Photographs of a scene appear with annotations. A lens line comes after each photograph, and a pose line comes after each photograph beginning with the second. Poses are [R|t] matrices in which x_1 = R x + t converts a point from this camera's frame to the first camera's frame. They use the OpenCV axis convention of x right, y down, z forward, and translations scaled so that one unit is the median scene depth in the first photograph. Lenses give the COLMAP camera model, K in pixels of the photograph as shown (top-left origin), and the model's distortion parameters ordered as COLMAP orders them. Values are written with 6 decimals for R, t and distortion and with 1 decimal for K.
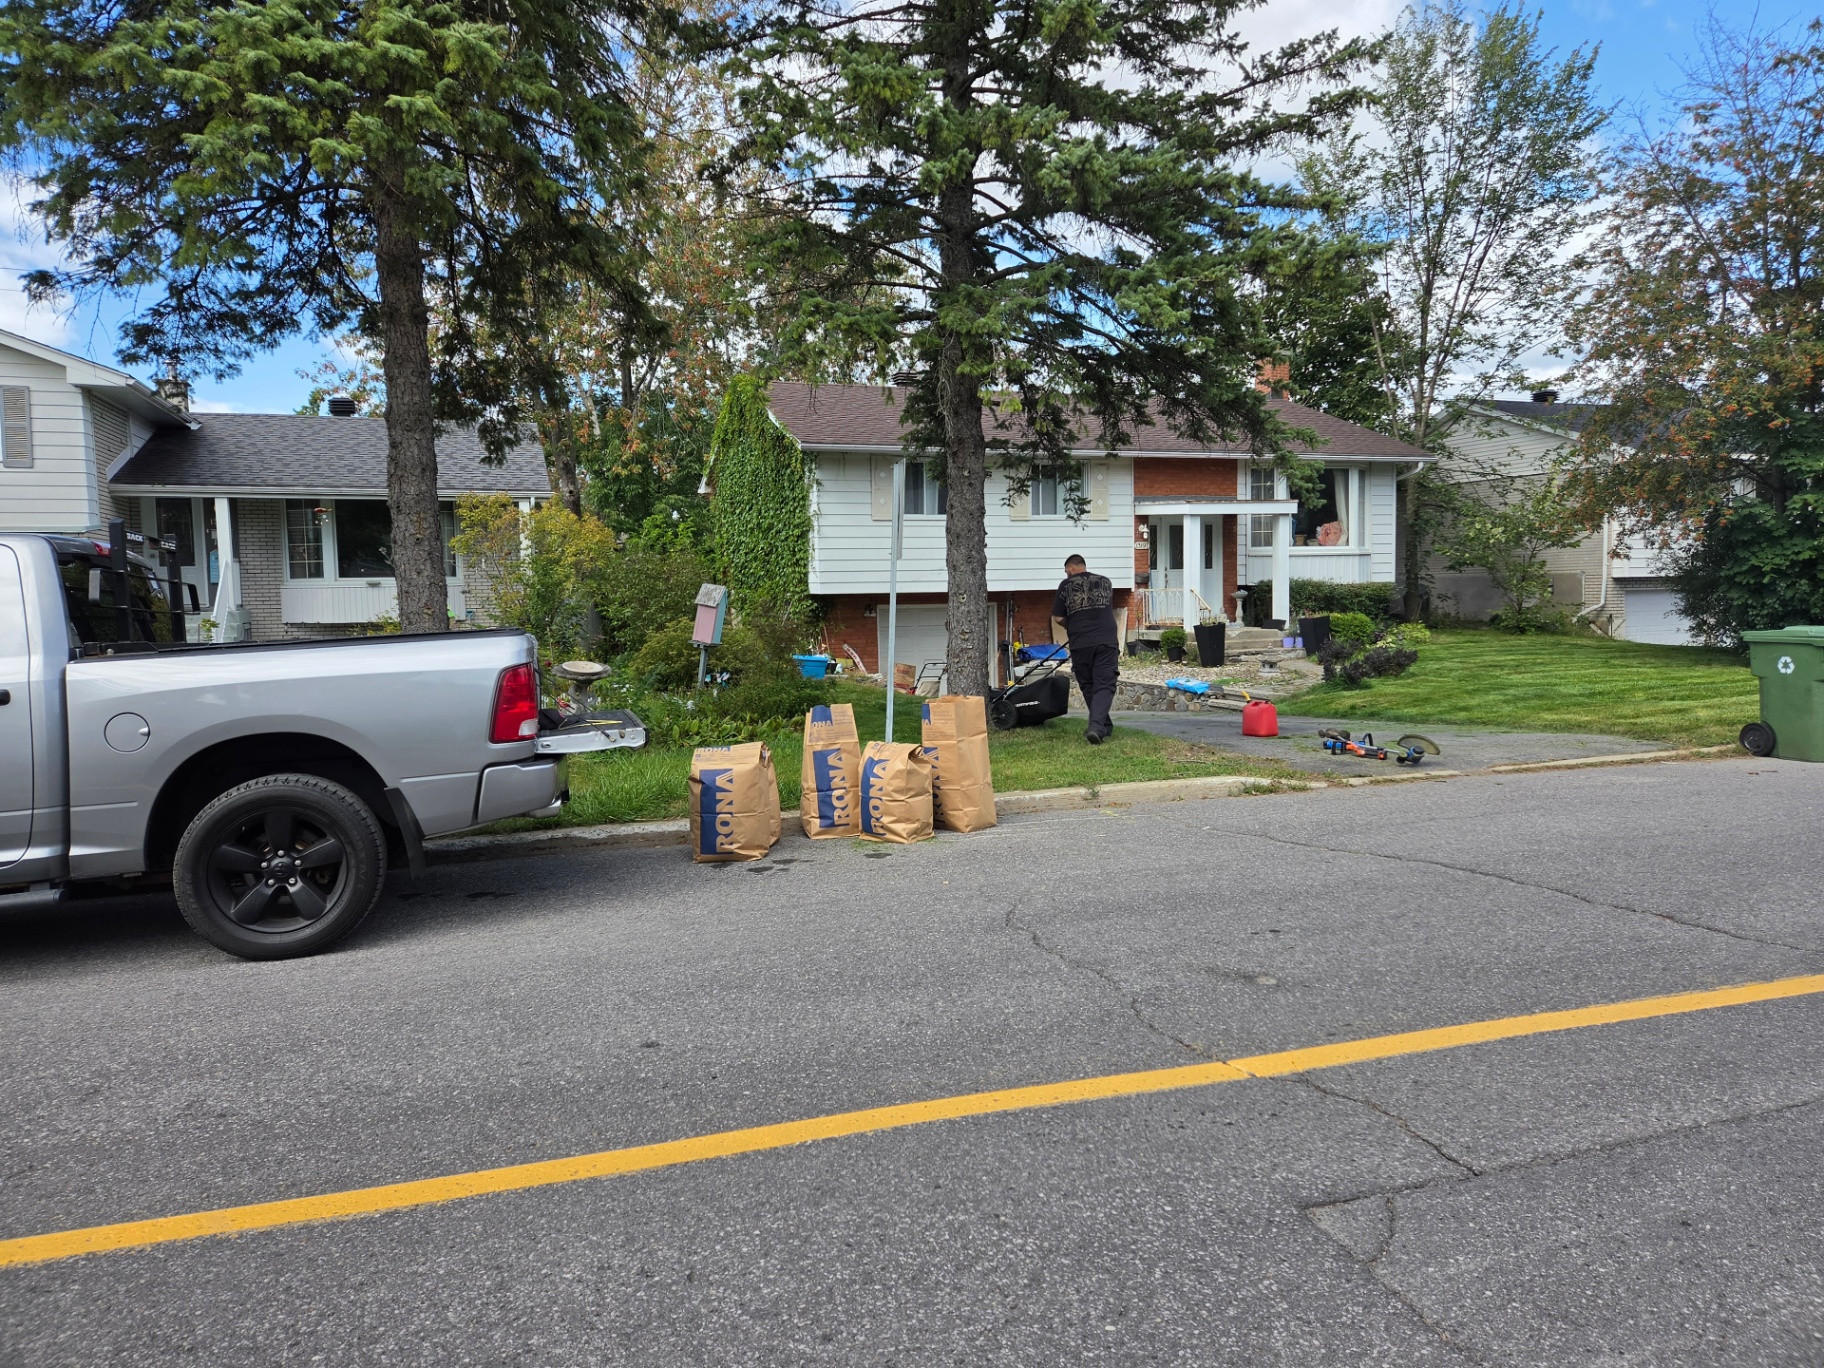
lens RADIAL K [[1178.0, 0, 903.1], [0, 1178.0, 646.8], [0, 0, 1]] dist [0.073458, -0.057597]
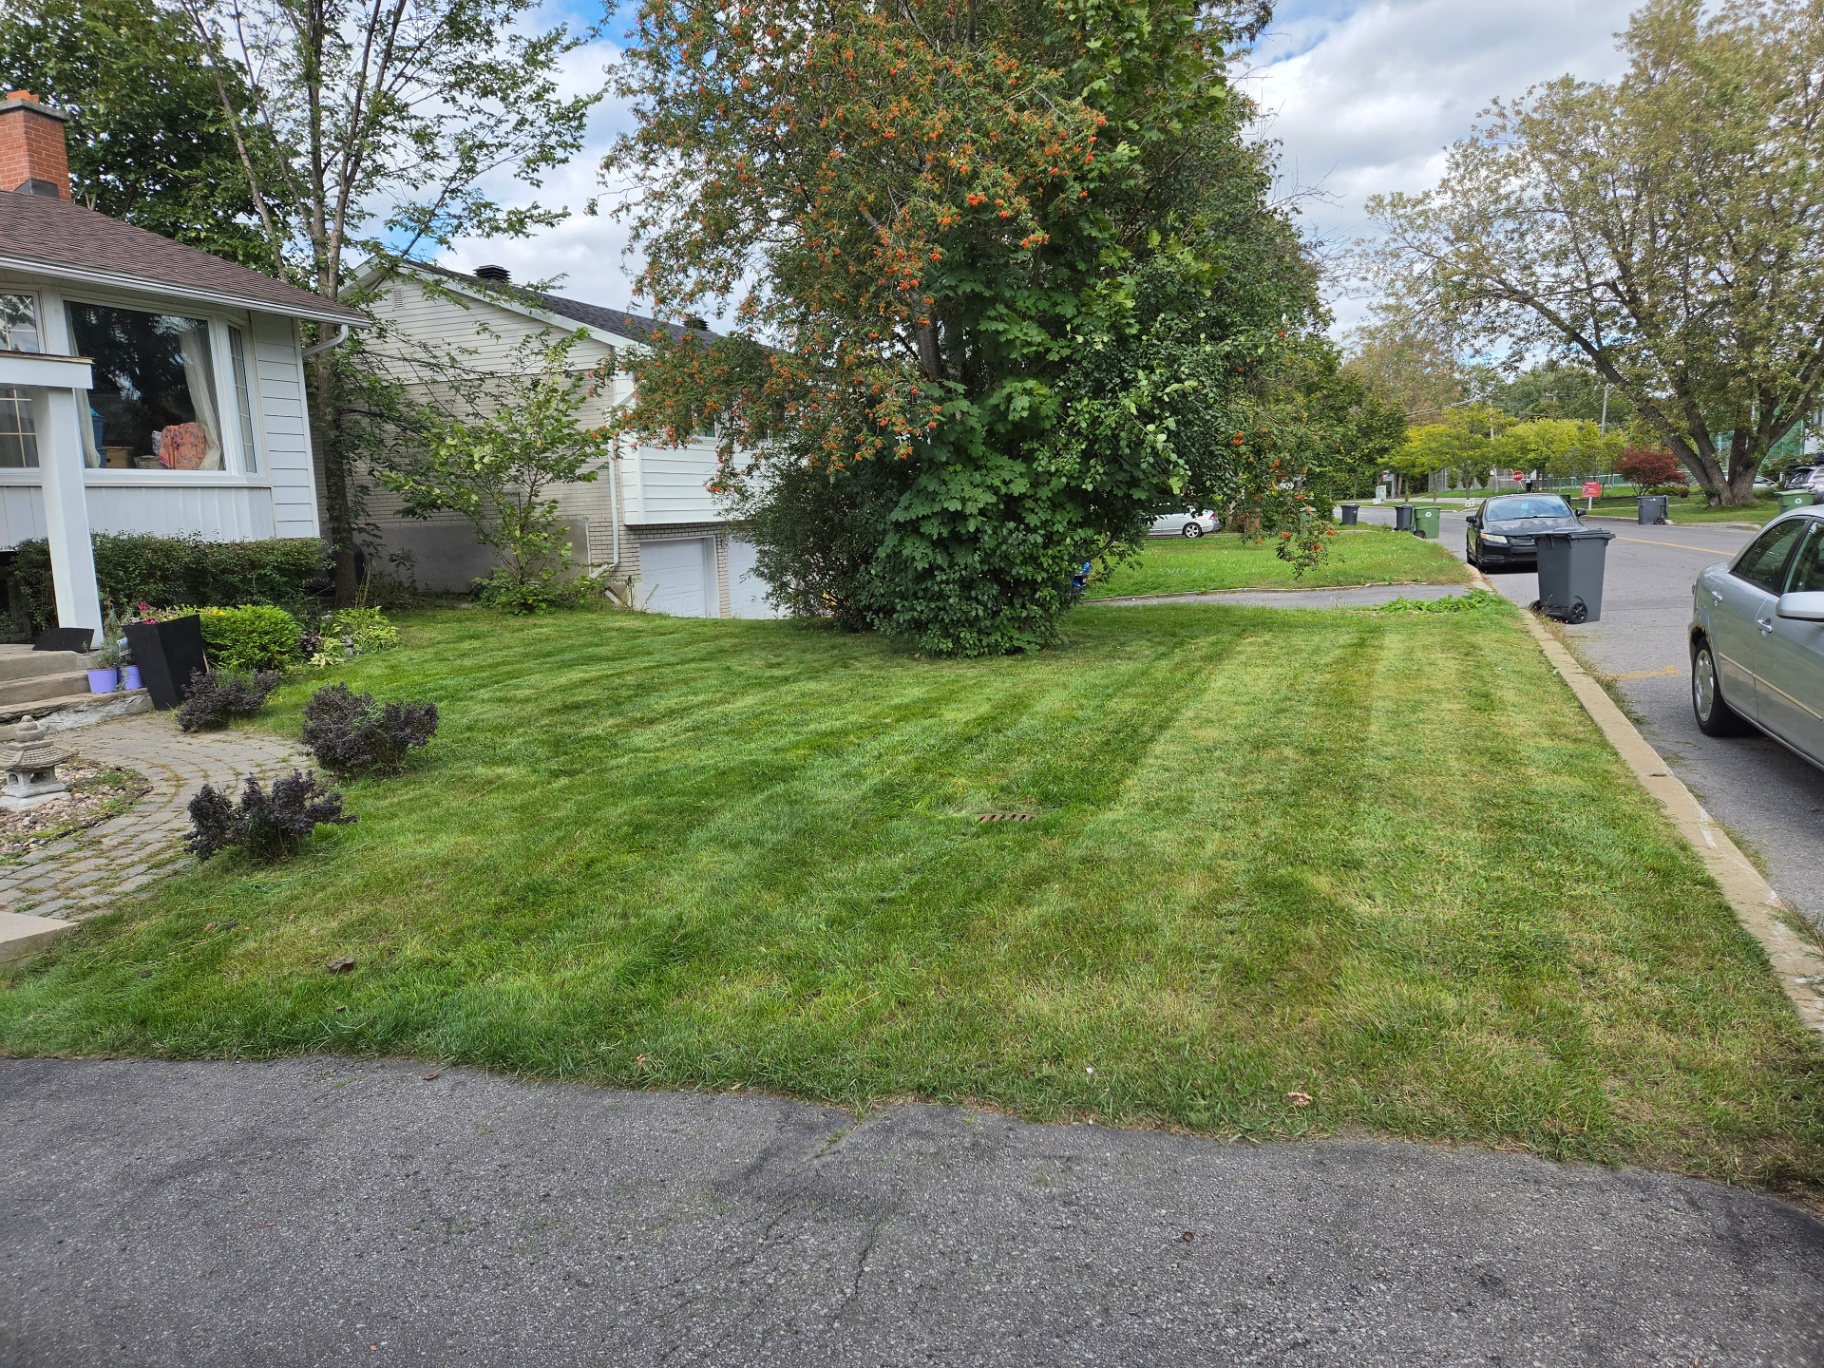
lens RADIAL K [[1178.0, 0, 903.1], [0, 1178.0, 646.8], [0, 0, 1]] dist [0.073458, -0.057597]
pose [[0.644106, -0.095491, 0.758953, 0.156976], [0.063937, 0.995426, 0.070982, -0.025488], [-0.762260, 0.002805, 0.647265, 0.426291]]
